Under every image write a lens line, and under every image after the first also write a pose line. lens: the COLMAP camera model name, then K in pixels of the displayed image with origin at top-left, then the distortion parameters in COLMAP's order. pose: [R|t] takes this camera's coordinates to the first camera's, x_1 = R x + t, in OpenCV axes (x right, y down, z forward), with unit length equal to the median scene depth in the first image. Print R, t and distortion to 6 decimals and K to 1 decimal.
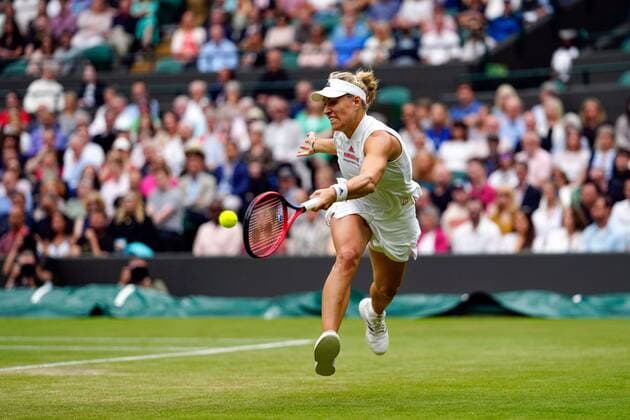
lens RADIAL K [[3451.0, 0, 314.7], [0, 3451.0, 210.4], [0, 0, 1]] dist [-0.557053, 0.000000]
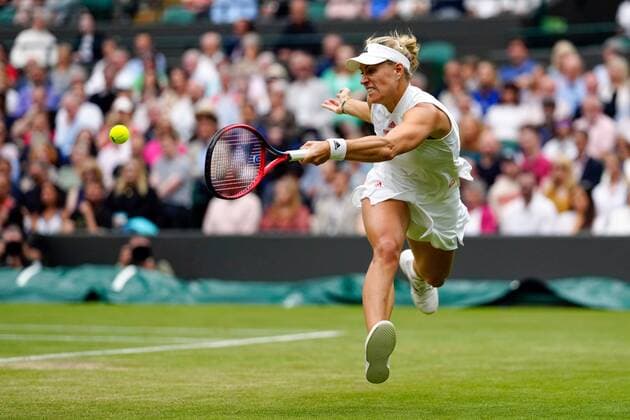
lens RADIAL K [[3451.0, 0, 315.1], [0, 3451.0, 209.6], [0, 0, 1]] dist [-0.557053, 0.000000]
pose [[0.999848, 0.010843, -0.013686, 0.004877], [-0.010792, 0.999934, 0.003824, 0.003445], [0.013727, -0.003676, 0.999899, 0.129325]]
